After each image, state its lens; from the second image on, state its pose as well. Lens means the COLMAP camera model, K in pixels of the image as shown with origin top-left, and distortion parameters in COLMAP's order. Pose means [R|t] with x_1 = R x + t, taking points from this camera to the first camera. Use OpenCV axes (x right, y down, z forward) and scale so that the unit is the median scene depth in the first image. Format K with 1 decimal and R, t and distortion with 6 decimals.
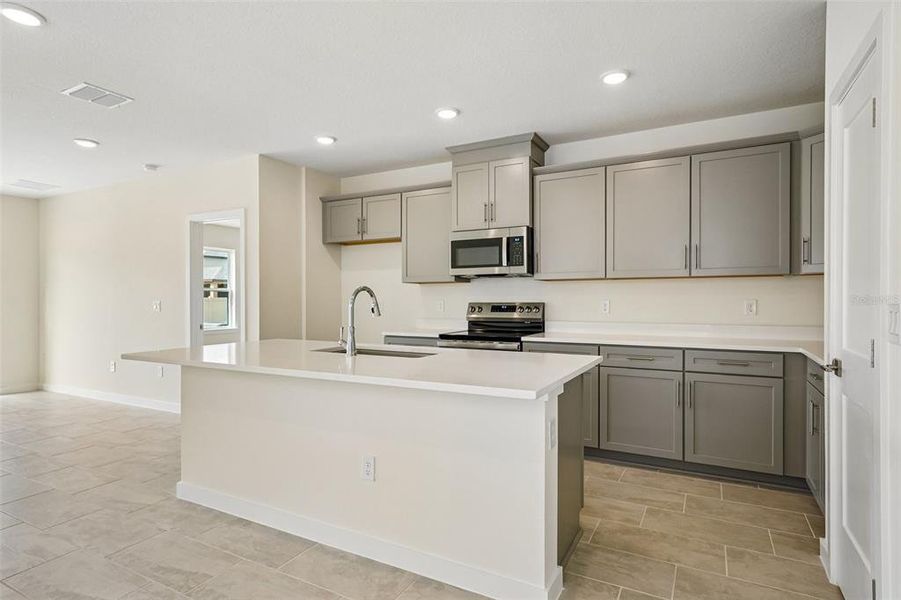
lens RADIAL K [[483.1, 0, 456.5], [0, 483.1, 297.7], [0, 0, 1]] dist [0.011287, -0.002123]
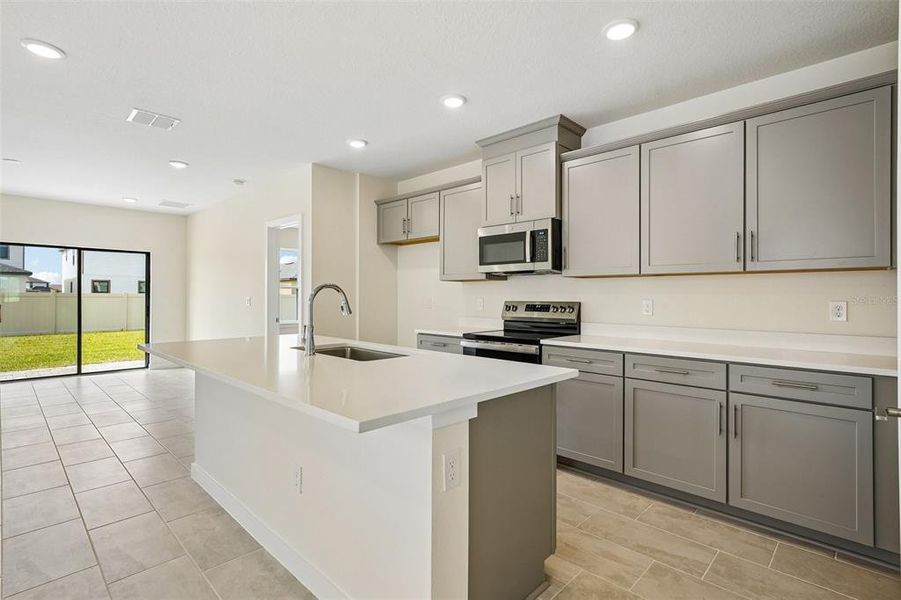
lens RADIAL K [[440.4, 0, 451.2], [0, 440.4, 290.7], [0, 0, 1]] dist [0.000739, 0.003786]
pose [[0.961346, 0.003522, -0.275321, 0.210890], [-0.006475, 0.999931, -0.009818, -0.001345], [0.275267, 0.011222, 0.961302, 0.164631]]
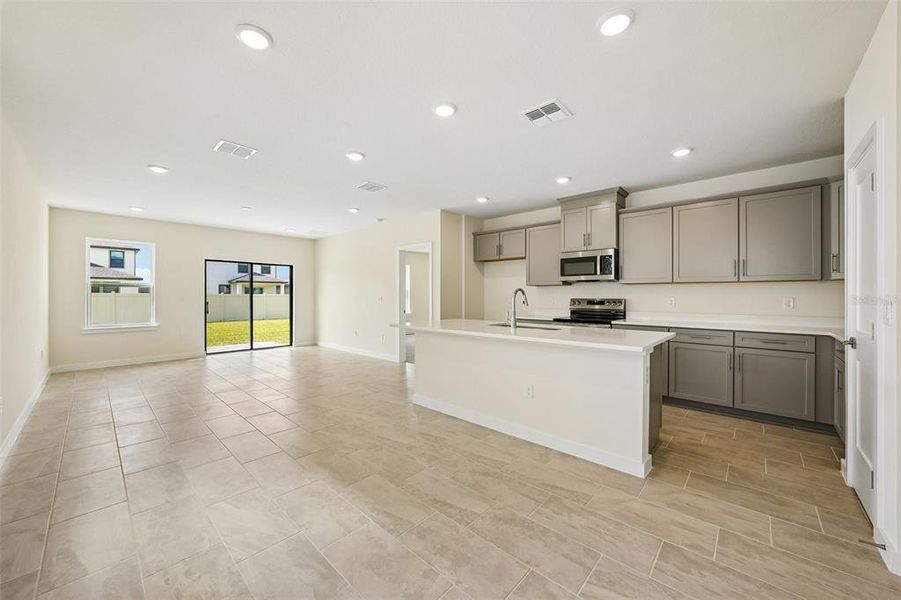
lens RADIAL K [[341.9, 0, 452.2], [0, 341.9, 292.2], [0, 0, 1]] dist [-0.015111, 0.003299]
pose [[0.969355, 0.002997, -0.245644, -0.093323], [-0.004879, 0.999963, -0.007052, 0.000283], [0.245614, 0.008035, 0.969334, -0.179447]]
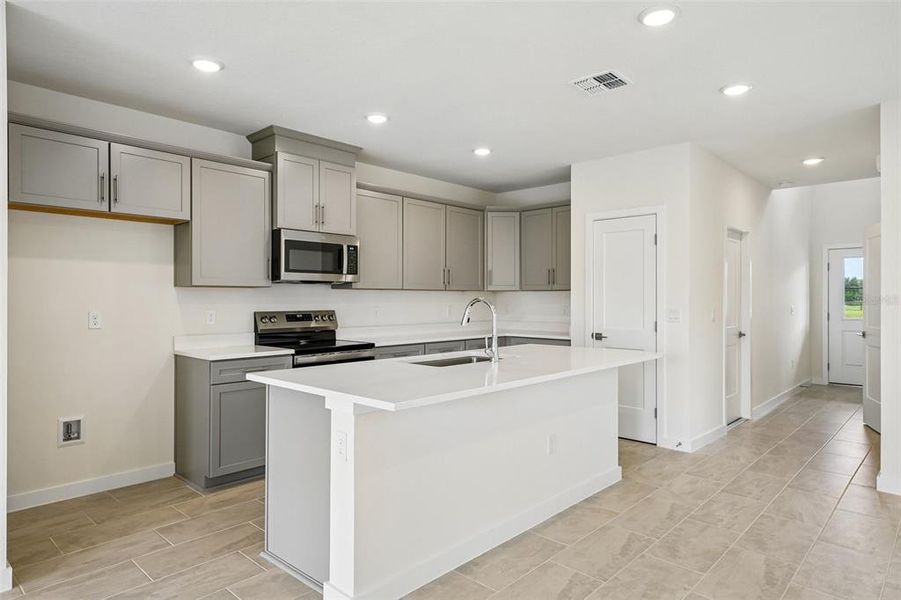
lens RADIAL K [[534.5, 0, 453.9], [0, 534.5, 300.2], [0, 0, 1]] dist [0.022555, -0.001778]
pose [[0.252757, 0.001630, 0.967528, -0.999598], [-0.001519, 0.999998, -0.001288, -0.011734], [-0.967529, -0.001144, 0.252759, 0.562784]]
